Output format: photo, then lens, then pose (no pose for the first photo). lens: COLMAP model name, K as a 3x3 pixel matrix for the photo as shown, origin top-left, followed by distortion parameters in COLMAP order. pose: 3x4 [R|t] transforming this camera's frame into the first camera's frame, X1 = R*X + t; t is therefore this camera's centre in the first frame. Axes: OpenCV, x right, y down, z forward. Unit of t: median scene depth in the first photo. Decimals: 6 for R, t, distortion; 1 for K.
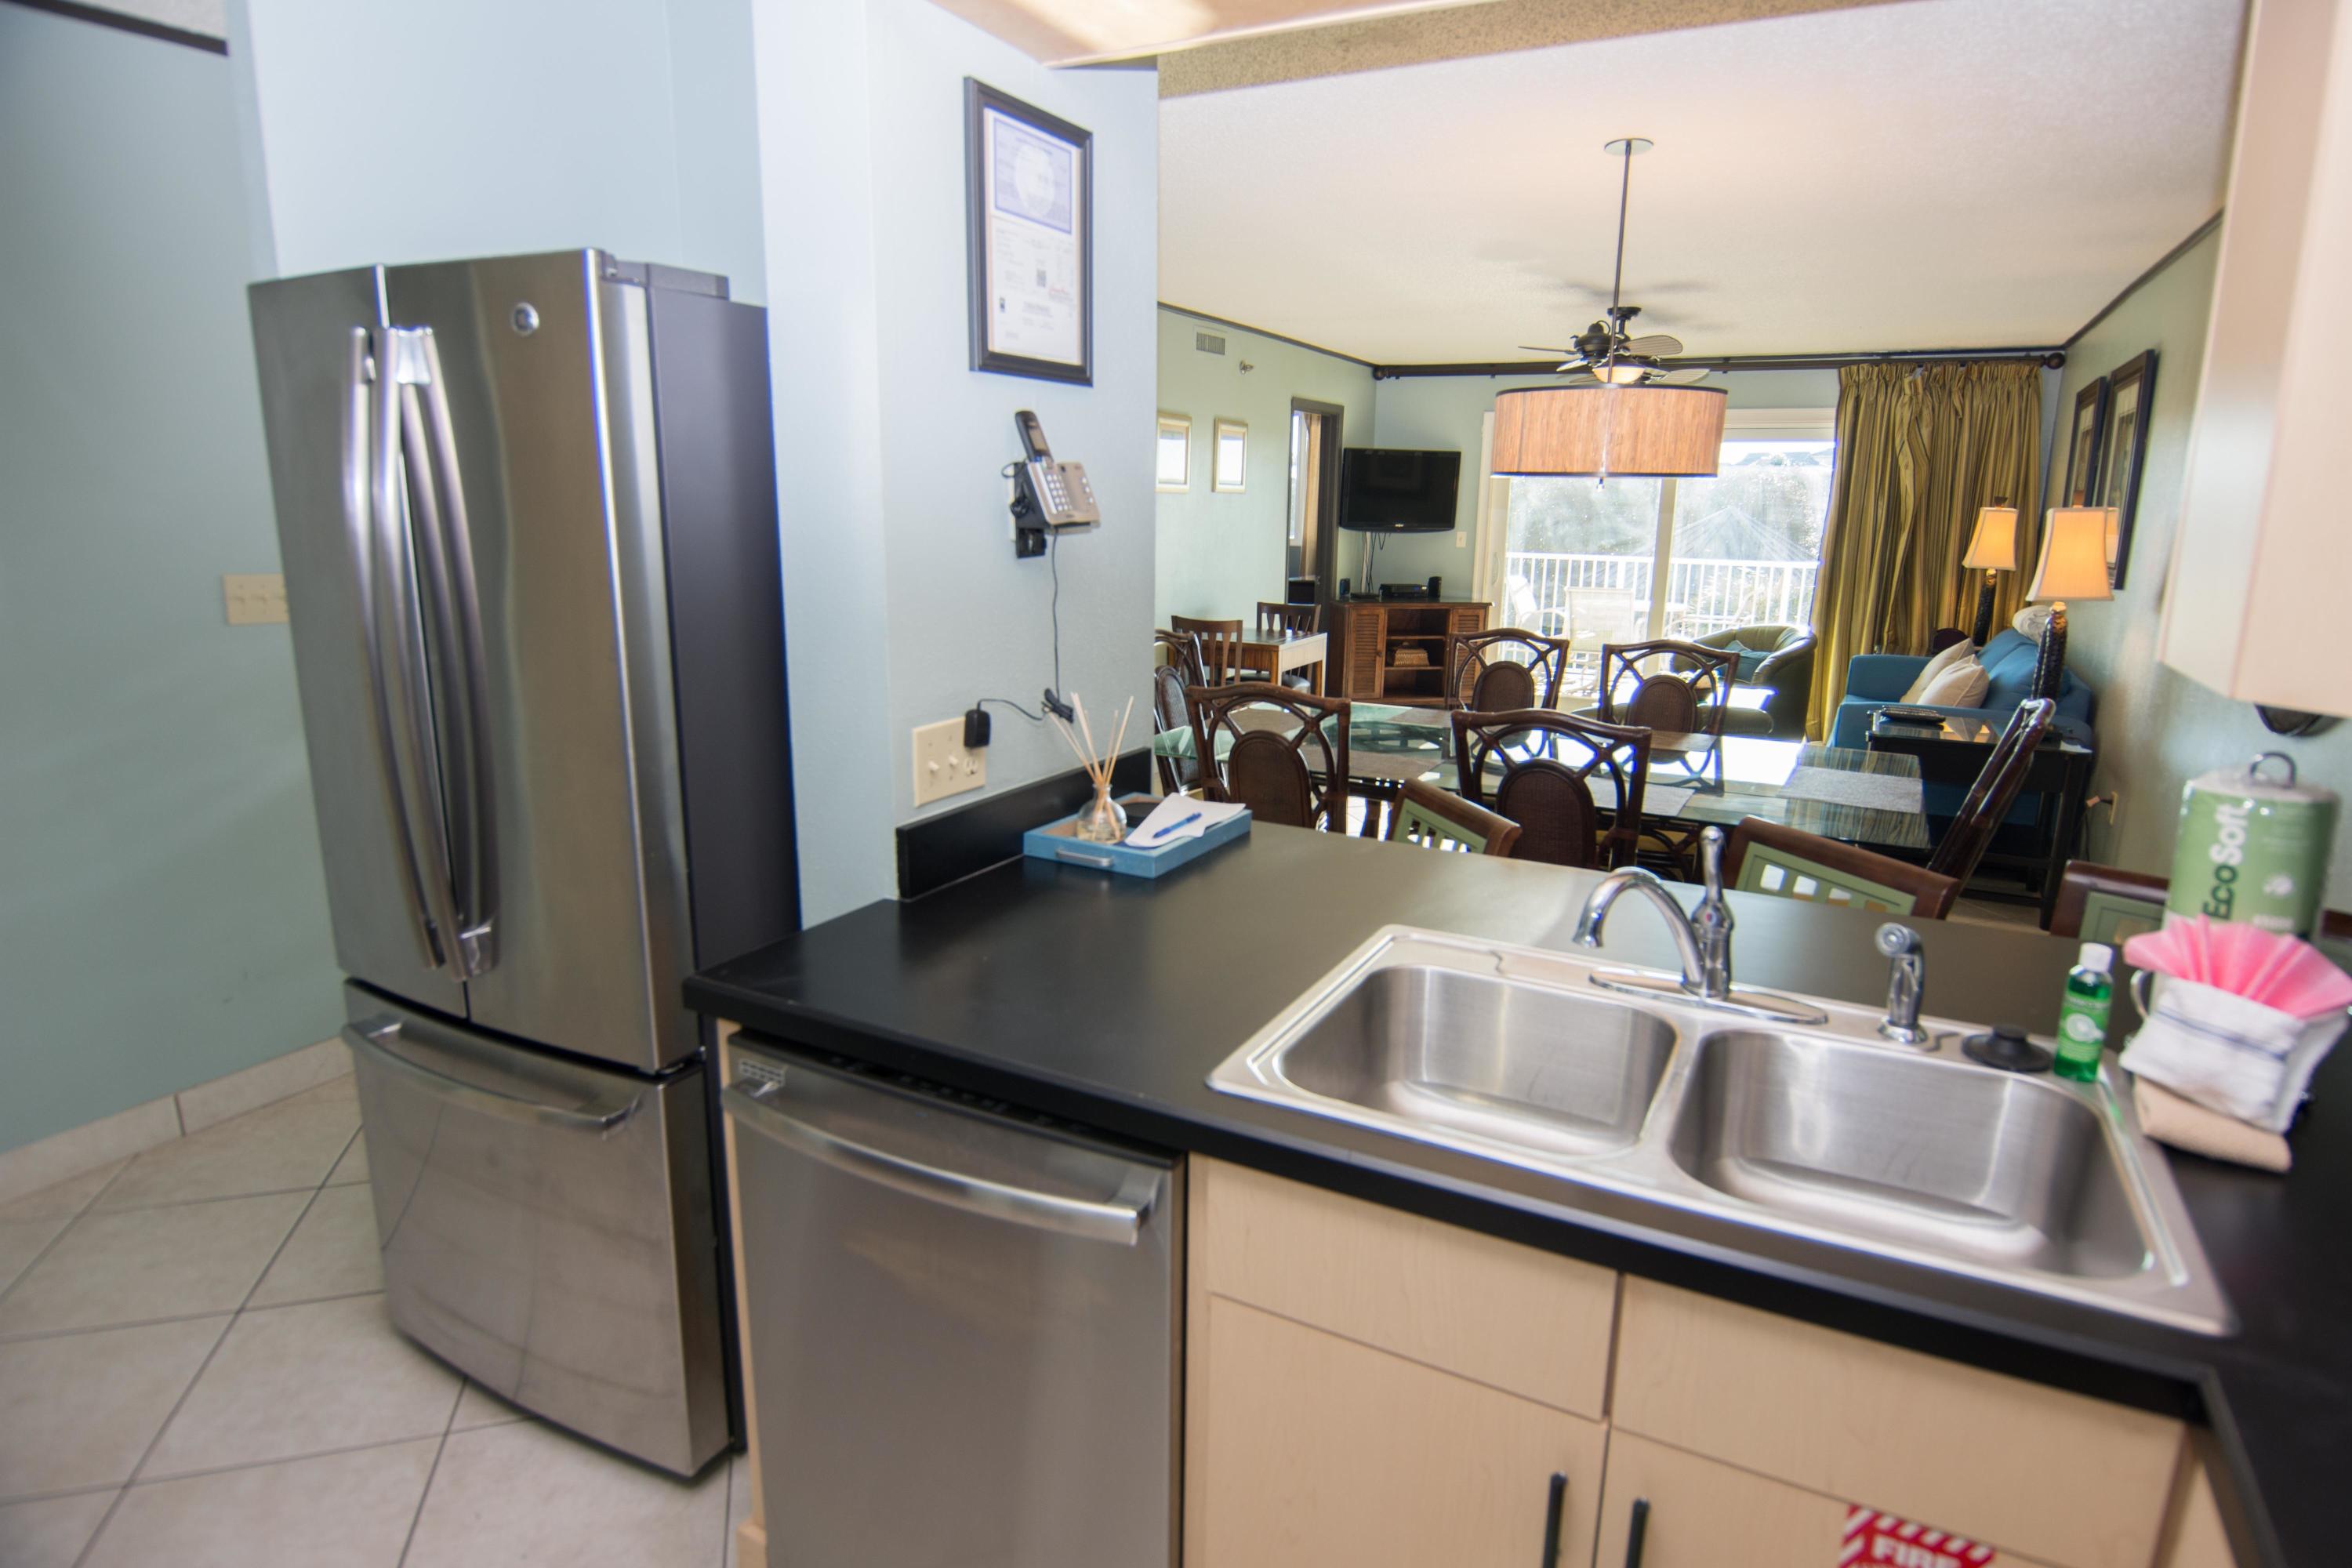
lens RADIAL K [[1253.9, 0, 1199.8], [0, 1253.9, 783.7], [0, 0, 1]] dist [-0.000575, -0.017805]
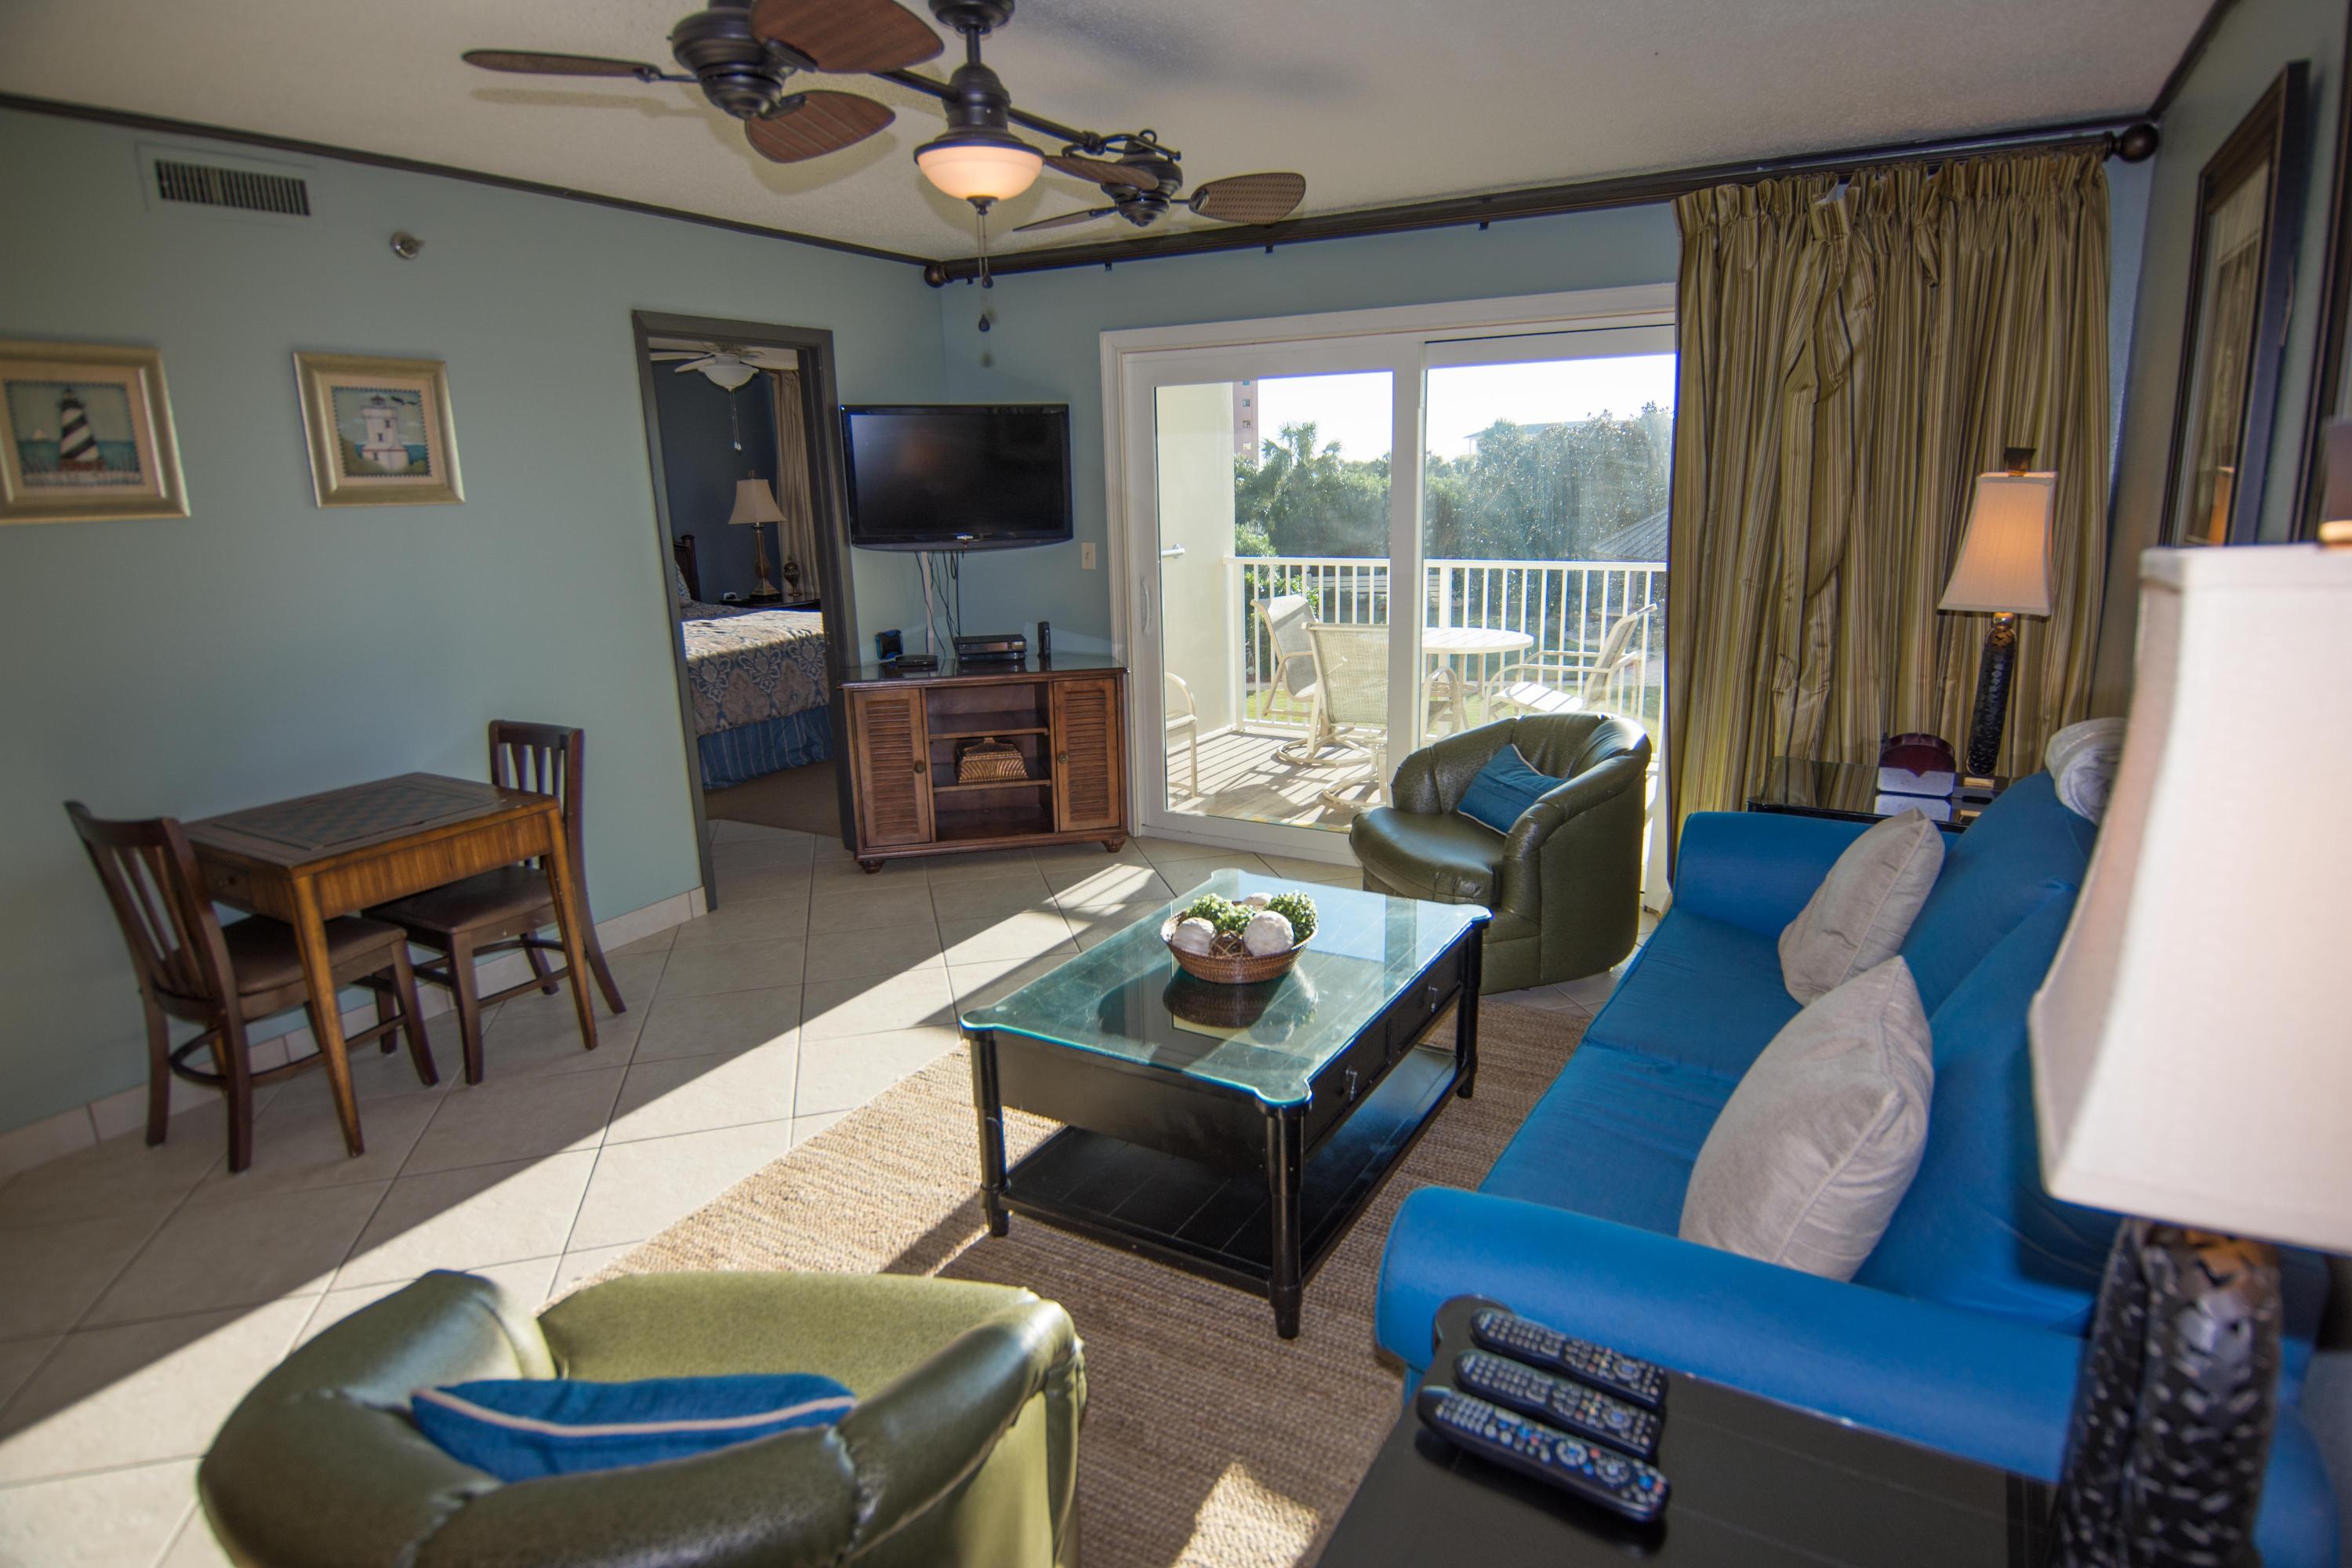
lens RADIAL K [[1253.9, 0, 1199.8], [0, 1253.9, 783.7], [0, 0, 1]] dist [-0.000575, -0.017805]
pose [[0.998715, -0.028797, -0.041692, 0.346903], [0.029501, 0.999431, 0.016373, -0.119970], [0.041197, -0.017582, 0.998996, 0.515340]]
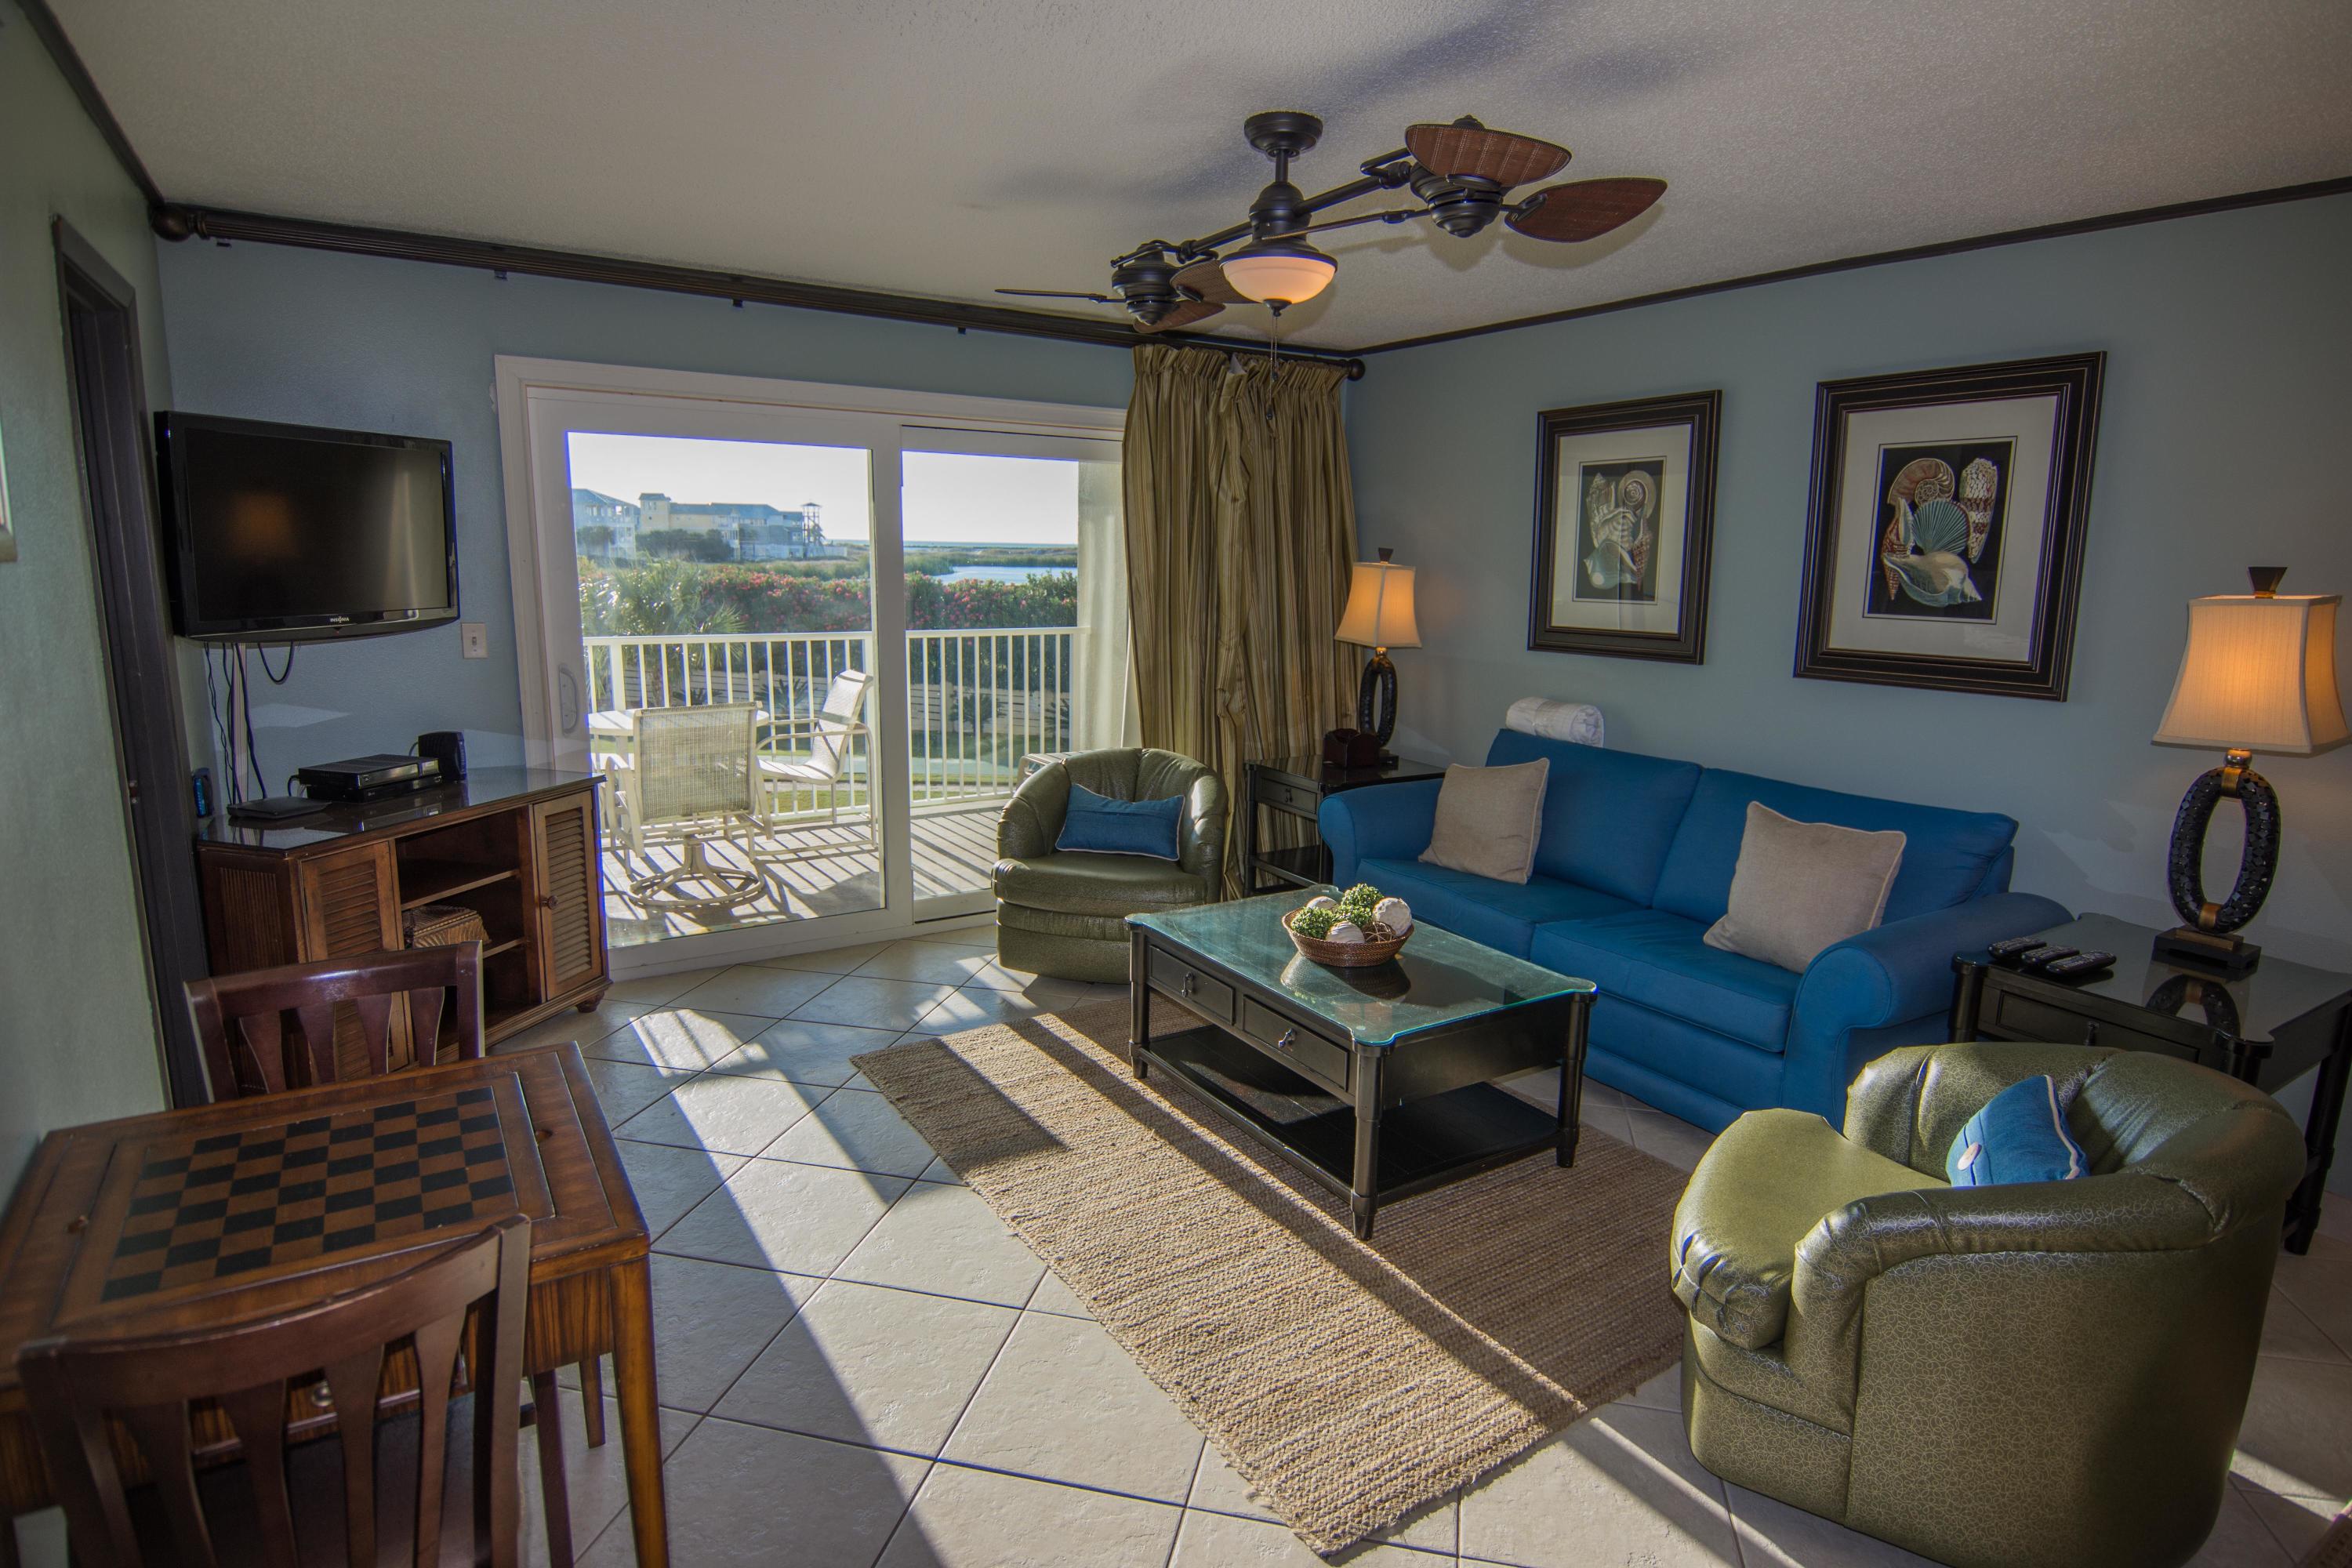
lens RADIAL K [[1253.9, 0, 1199.8], [0, 1253.9, 783.7], [0, 0, 1]] dist [-0.000575, -0.017805]
pose [[0.492357, -0.167620, 0.854101, -0.061712], [0.182770, 0.979314, 0.086833, -0.169360], [-0.850988, 0.113351, 0.512808, 0.693600]]
